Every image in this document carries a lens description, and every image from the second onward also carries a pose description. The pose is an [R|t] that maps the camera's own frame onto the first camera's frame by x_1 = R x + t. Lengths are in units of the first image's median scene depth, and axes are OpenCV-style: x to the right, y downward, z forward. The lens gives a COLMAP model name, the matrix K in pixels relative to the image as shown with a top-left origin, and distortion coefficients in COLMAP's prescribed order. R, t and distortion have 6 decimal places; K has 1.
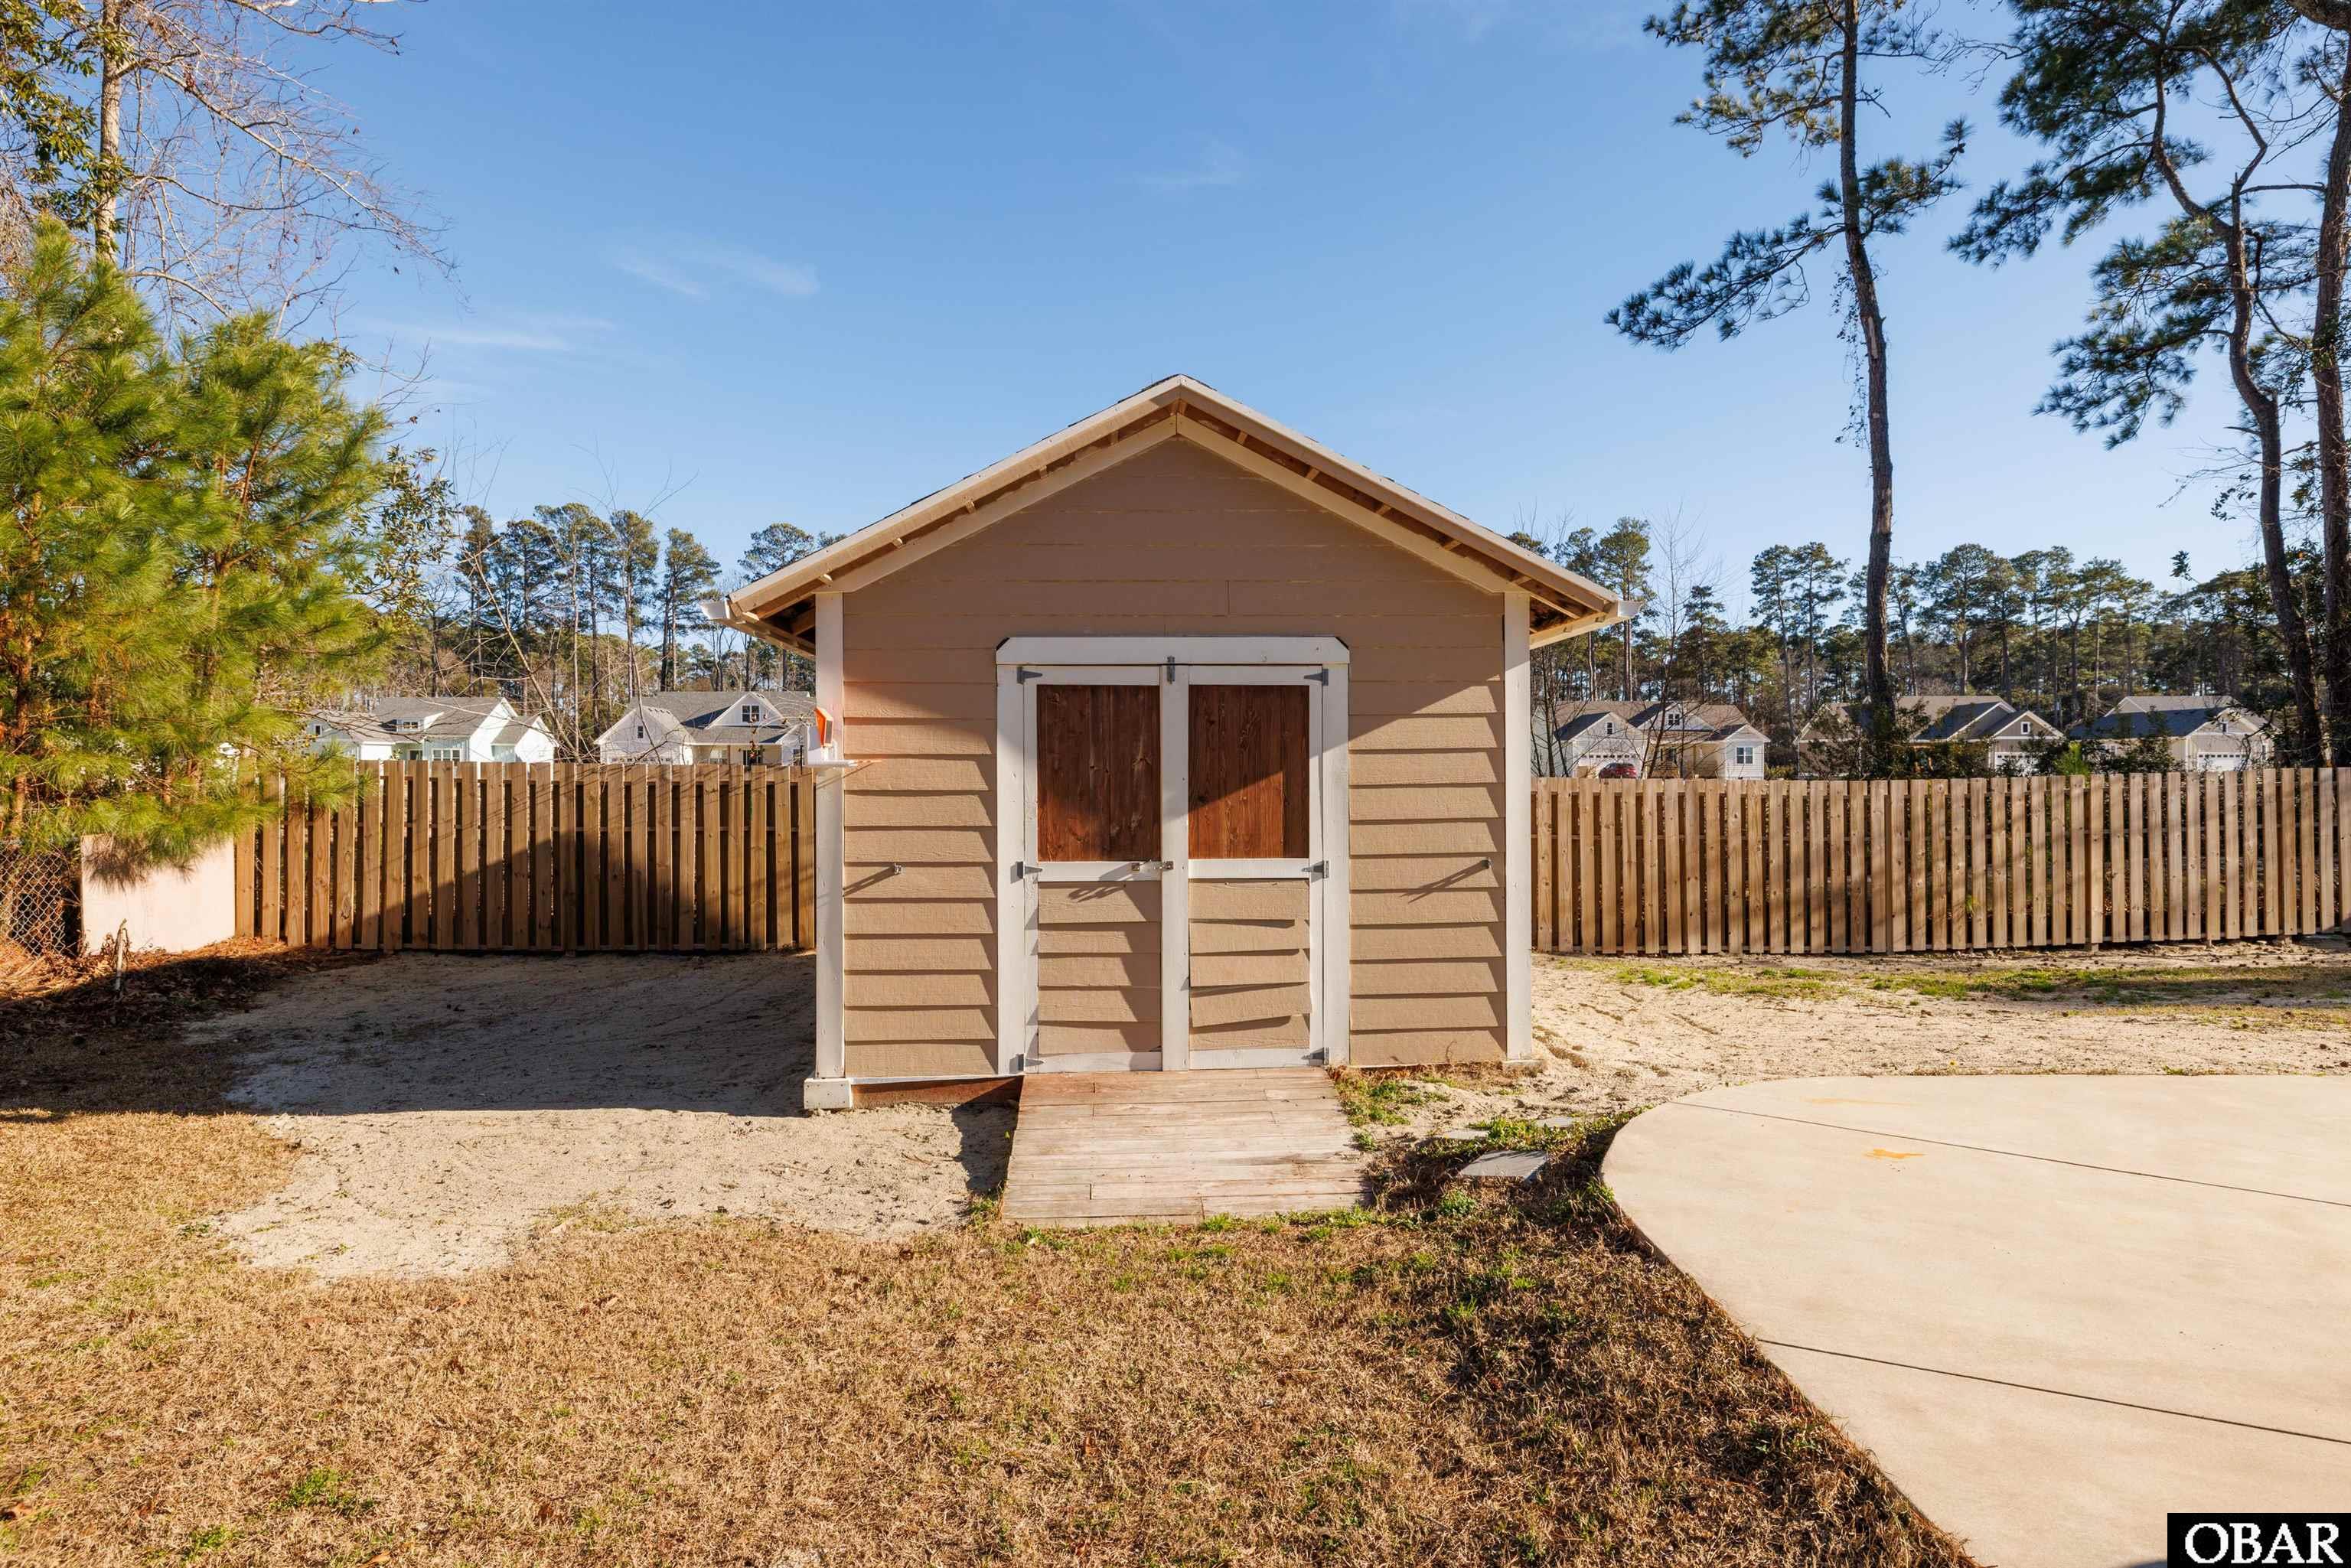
lens RADIAL K [[1203.9, 0, 1175.5], [0, 1203.9, 784.0], [0, 0, 1]] dist [0.031876, 0.000080]
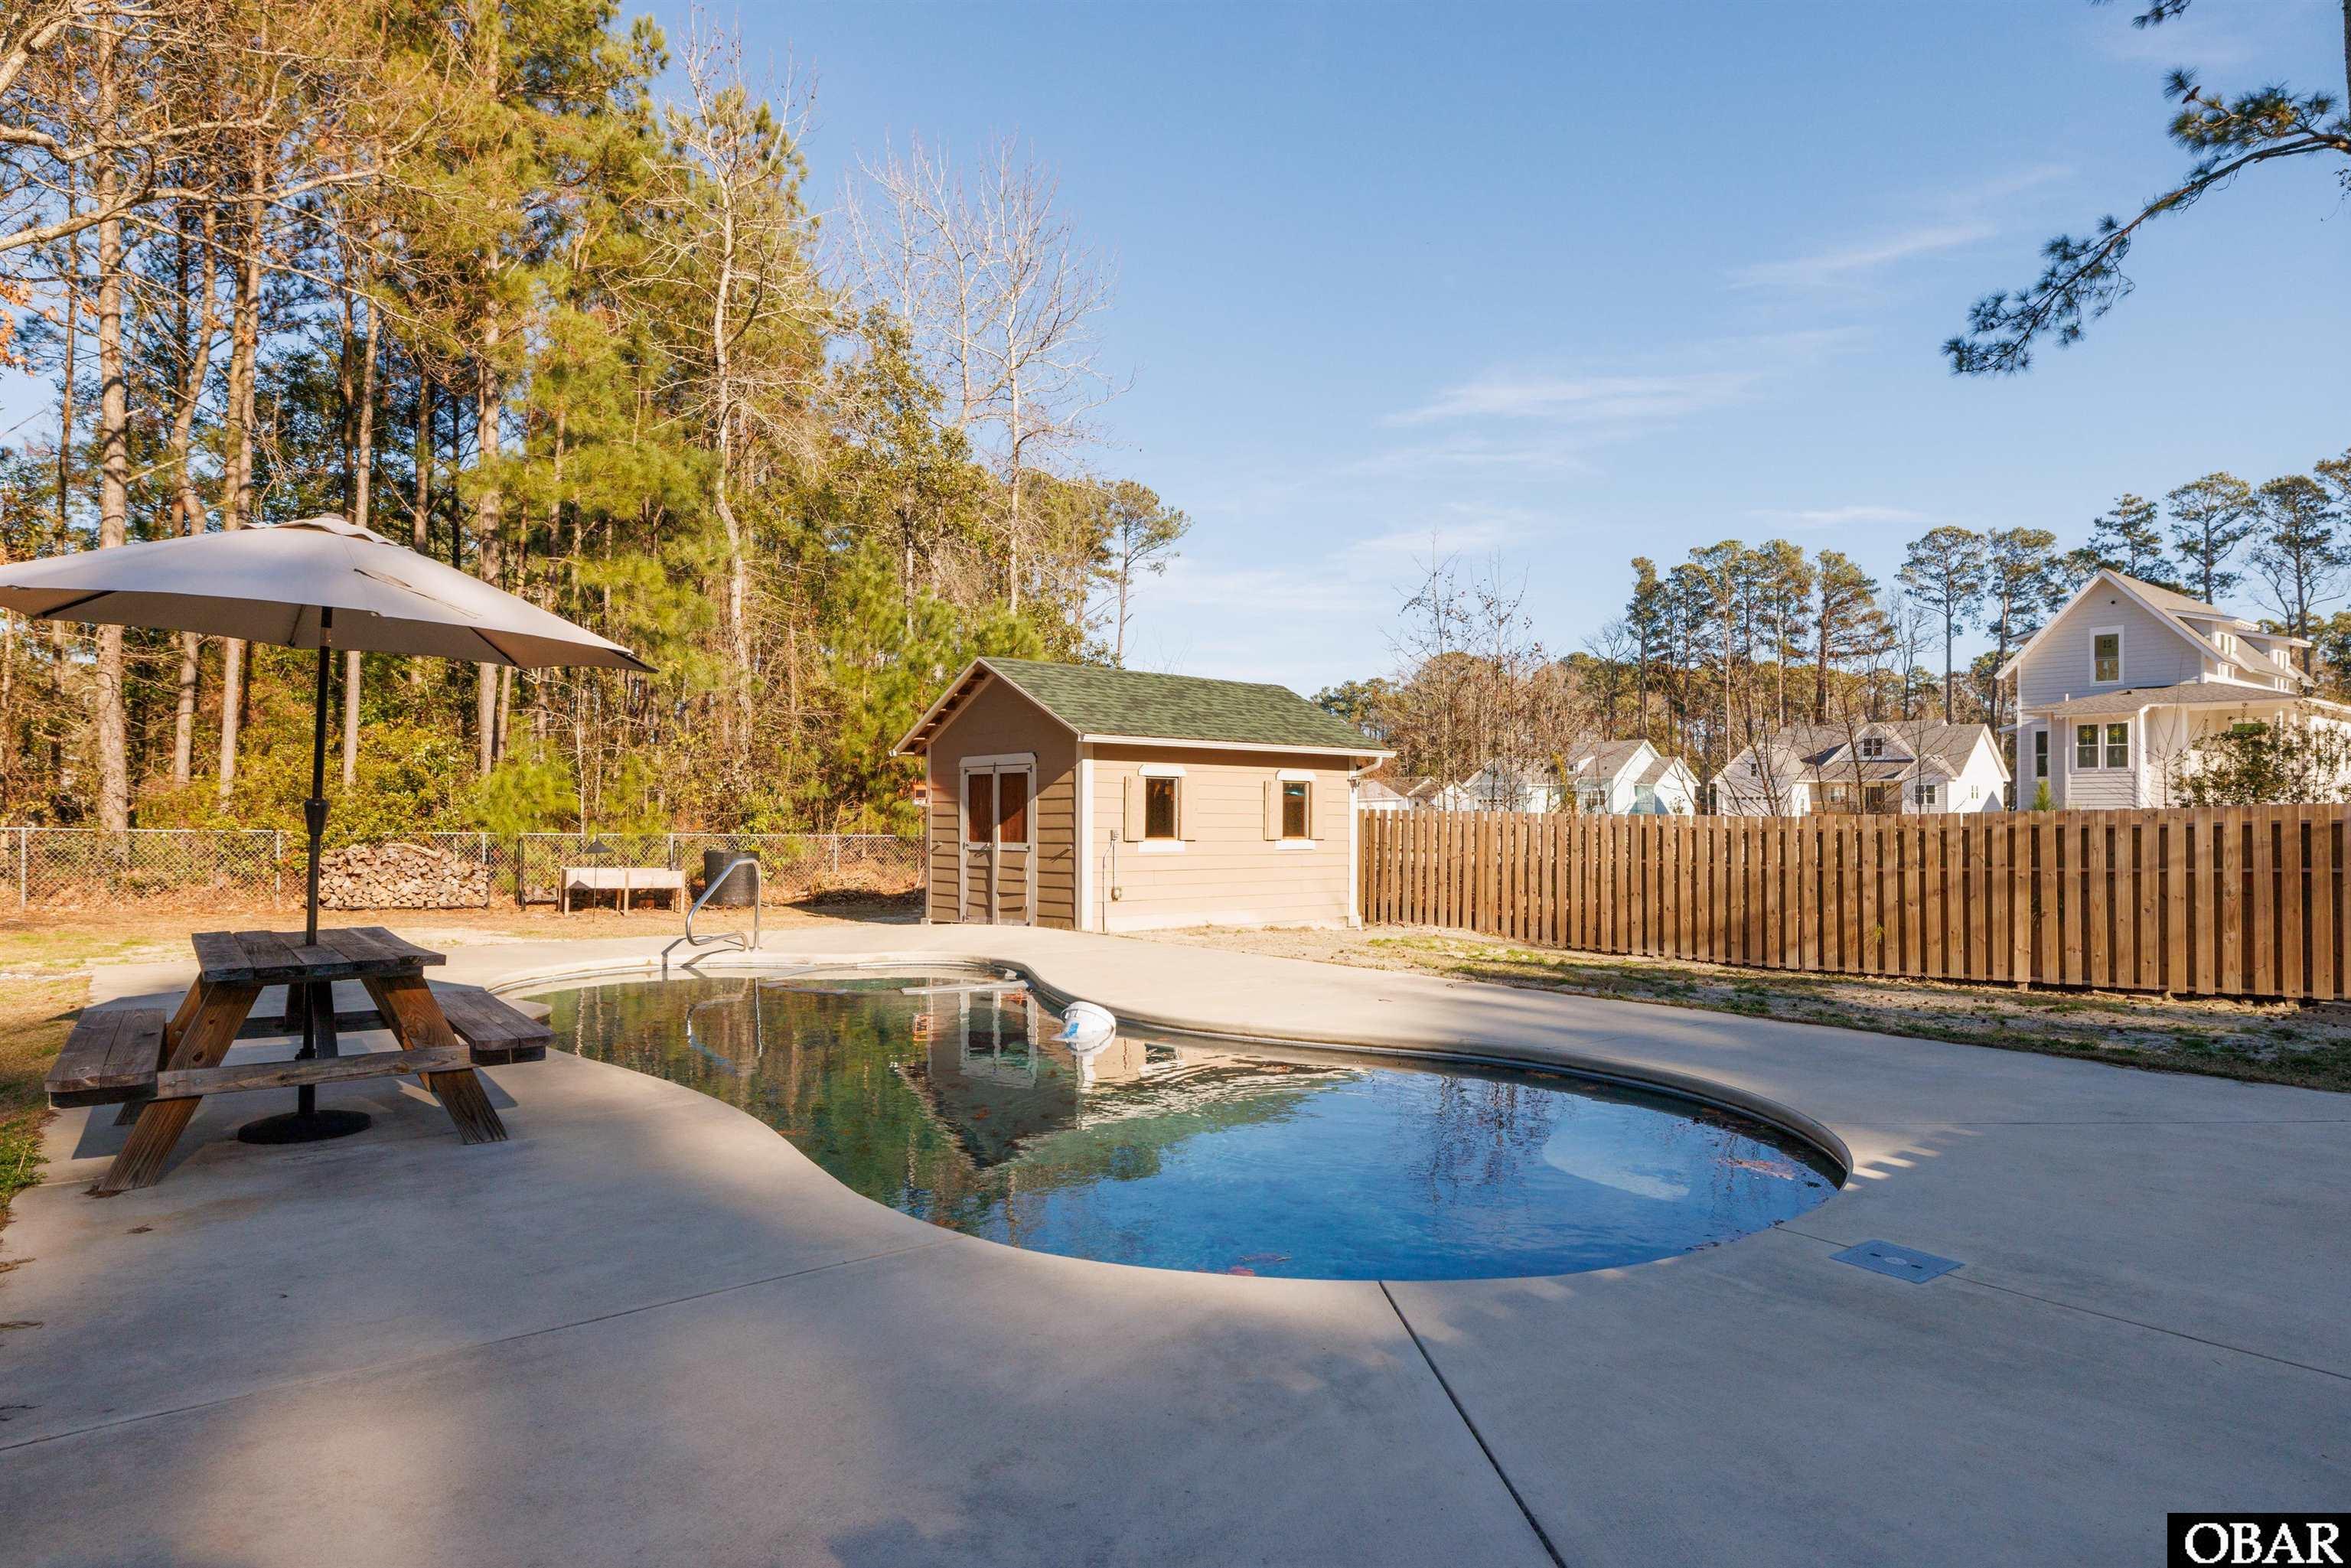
lens RADIAL K [[1307.2, 0, 1175.5], [0, 1307.2, 784.0], [0, 0, 1]] dist [-0.000584, -0.000225]
pose [[0.623268, -0.013072, -0.781899, 1.152095], [-0.011395, 0.999602, -0.025795, 0.003236], [0.781925, 0.024987, 0.622871, -0.204805]]
